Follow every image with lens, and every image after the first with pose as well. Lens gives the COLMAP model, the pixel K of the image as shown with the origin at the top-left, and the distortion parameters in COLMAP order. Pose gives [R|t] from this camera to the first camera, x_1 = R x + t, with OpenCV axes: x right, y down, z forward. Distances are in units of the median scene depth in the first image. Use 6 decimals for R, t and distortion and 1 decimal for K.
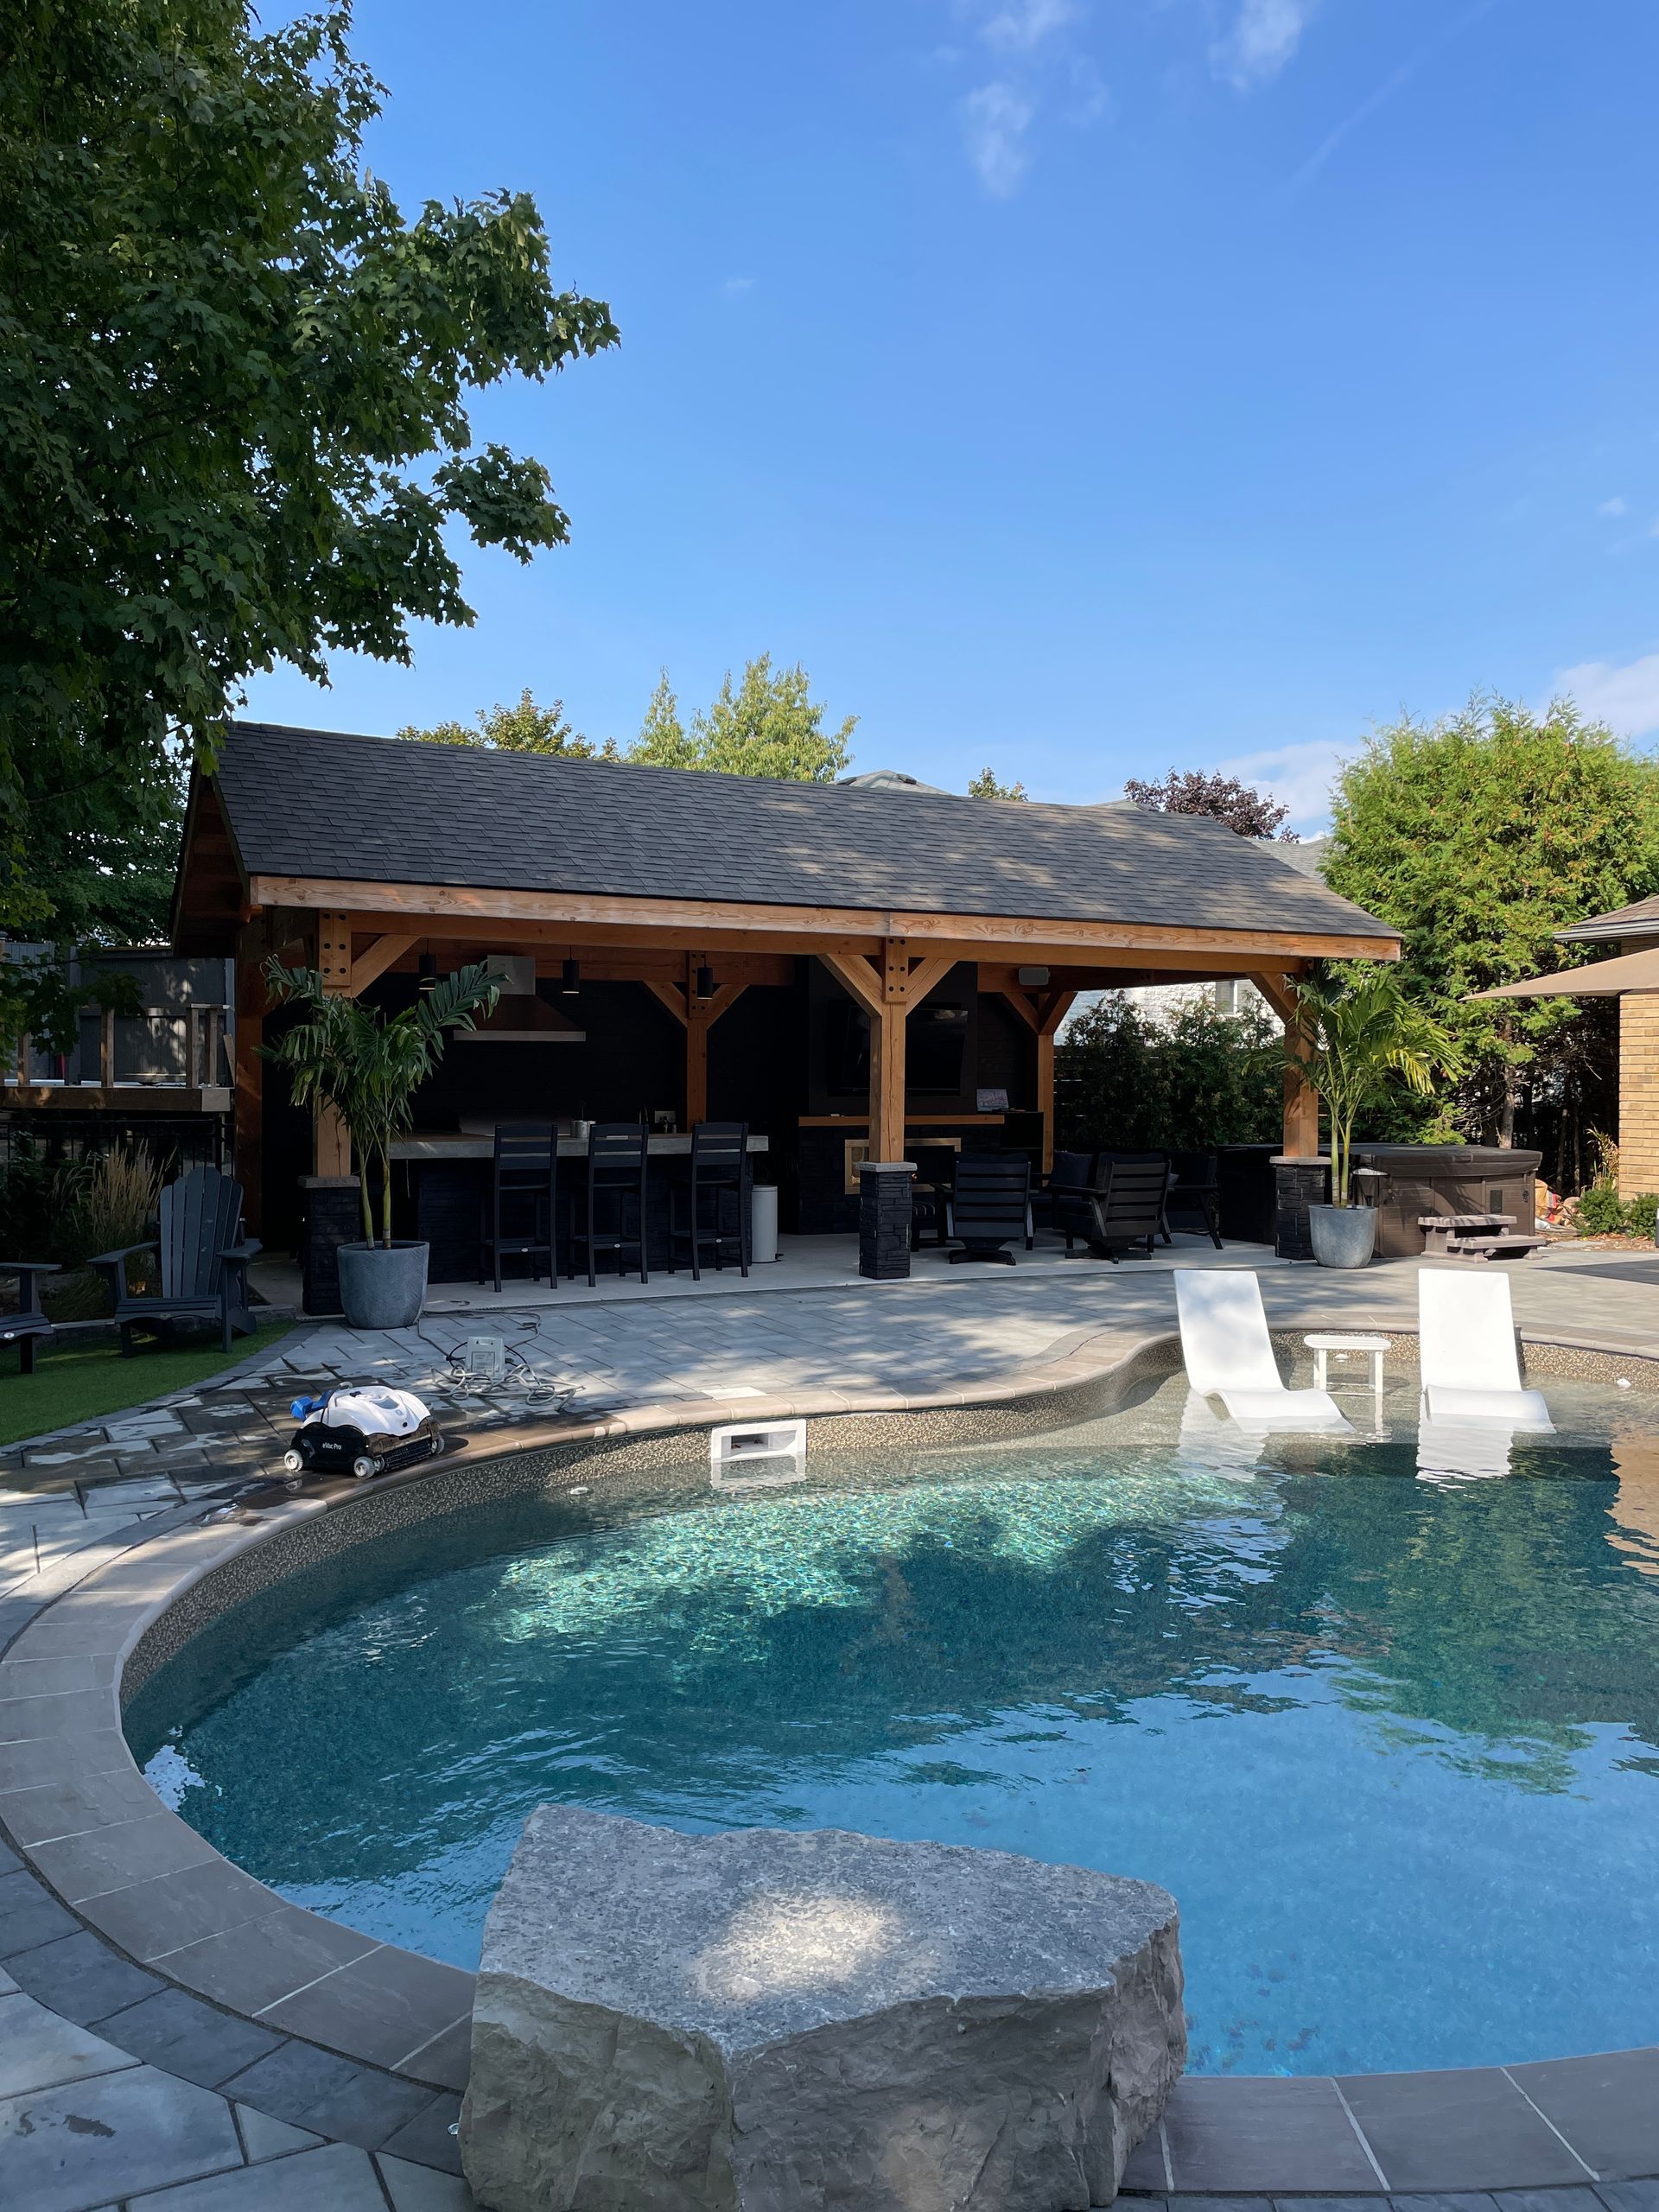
lens RADIAL K [[1688.6, 0, 828.0], [0, 1688.6, 1106.9], [0, 0, 1]] dist [-0.003936, -0.015320]
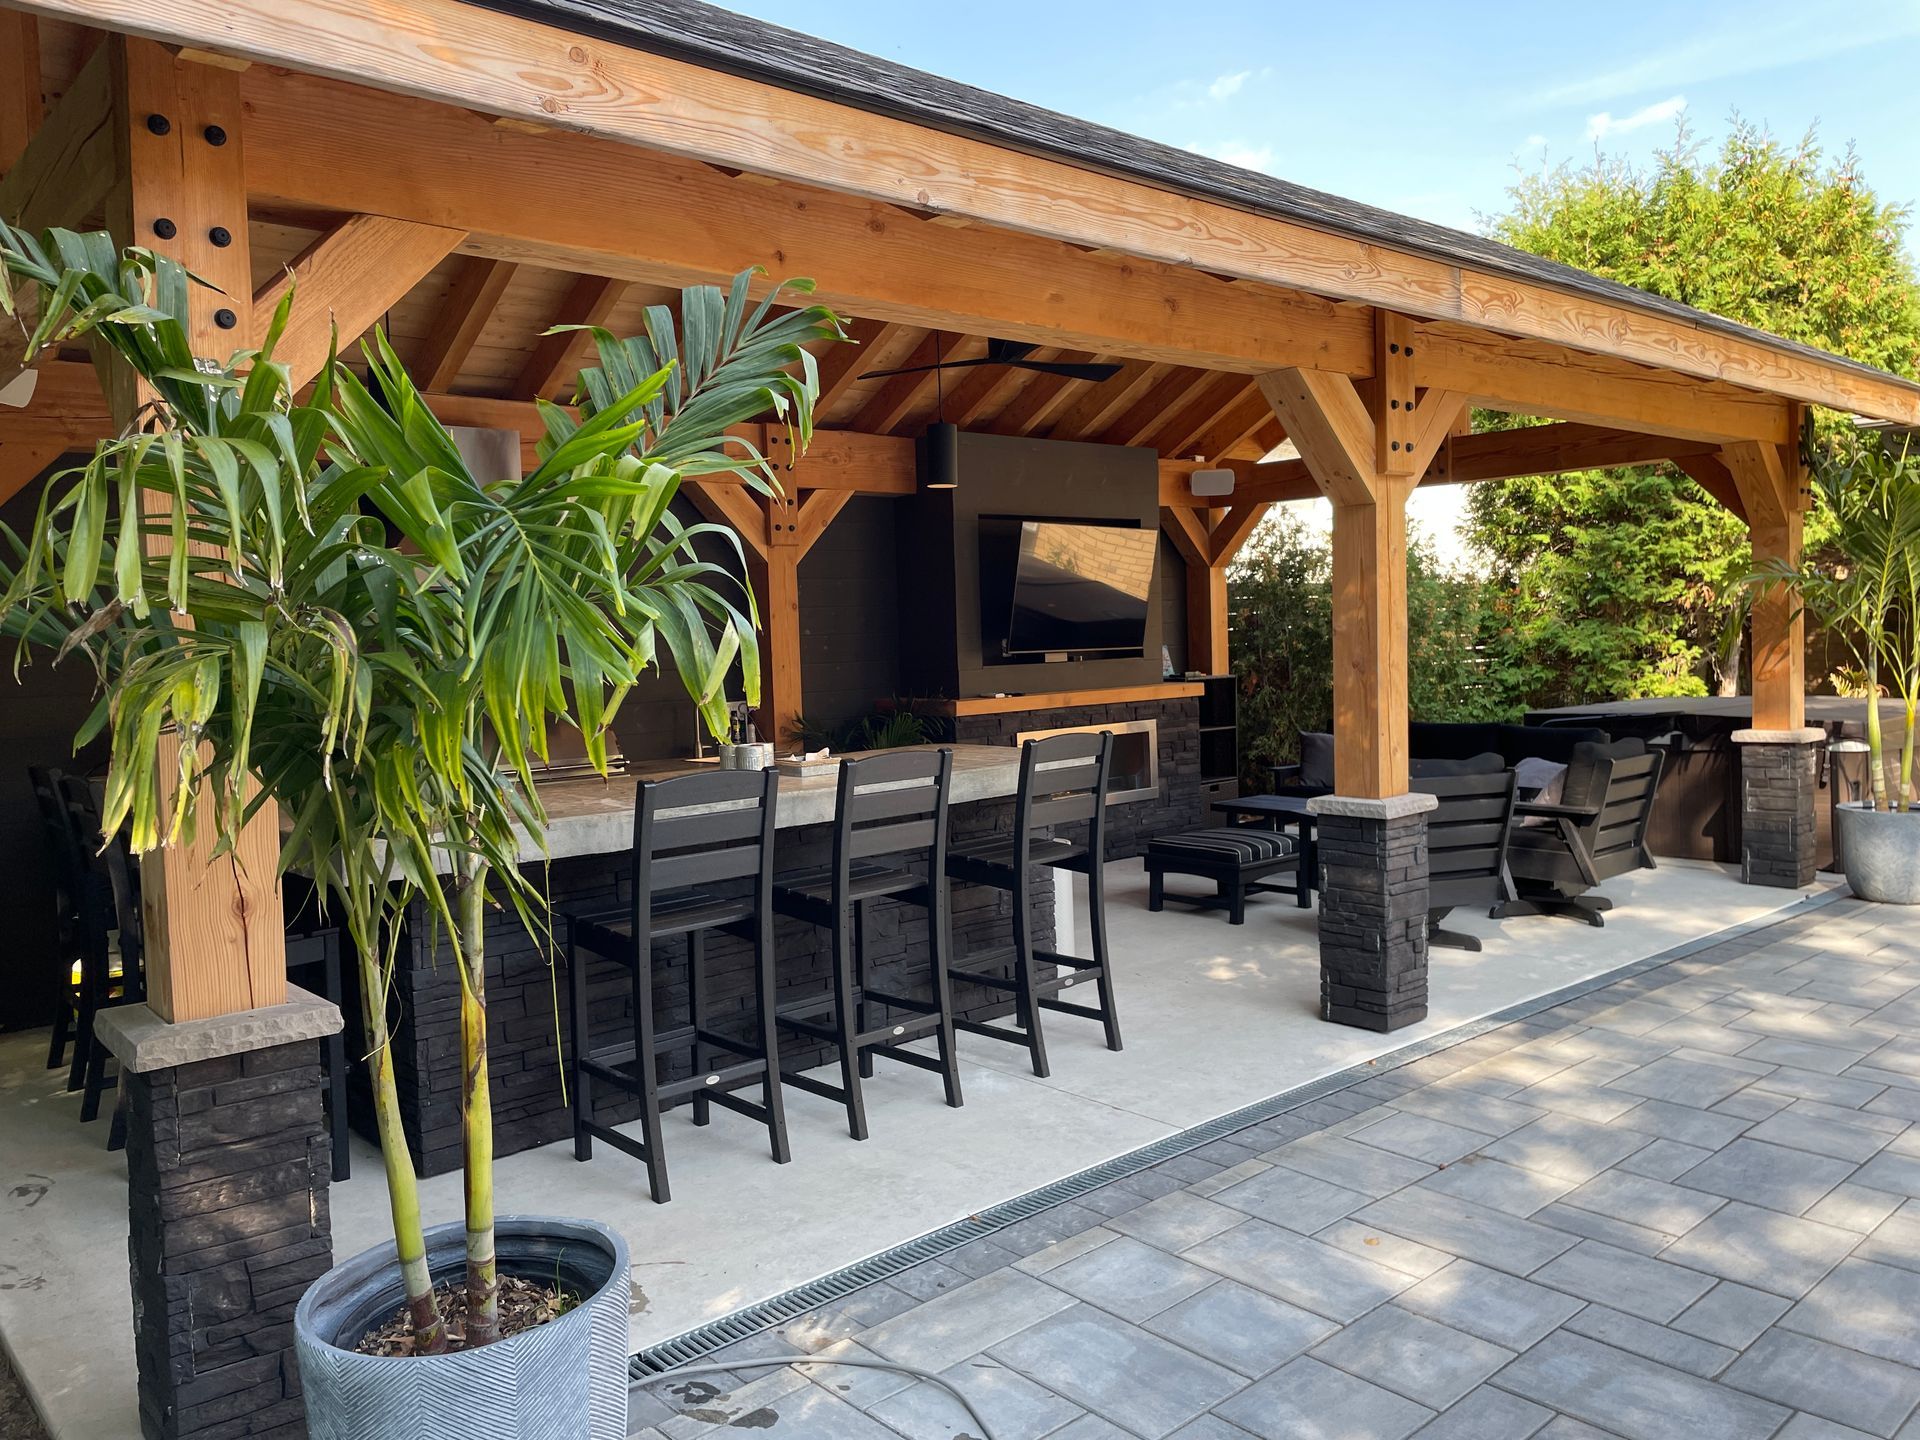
lens RADIAL K [[1465.7, 0, 961.5], [0, 1465.7, 710.3], [0, 0, 1]] dist [-0.003936, -0.015320]
pose [[0.962649, -0.049296, 0.266229, -0.200796], [0.040501, 0.998440, 0.038429, -0.014462], [-0.267708, -0.026211, 0.963144, 0.613586]]
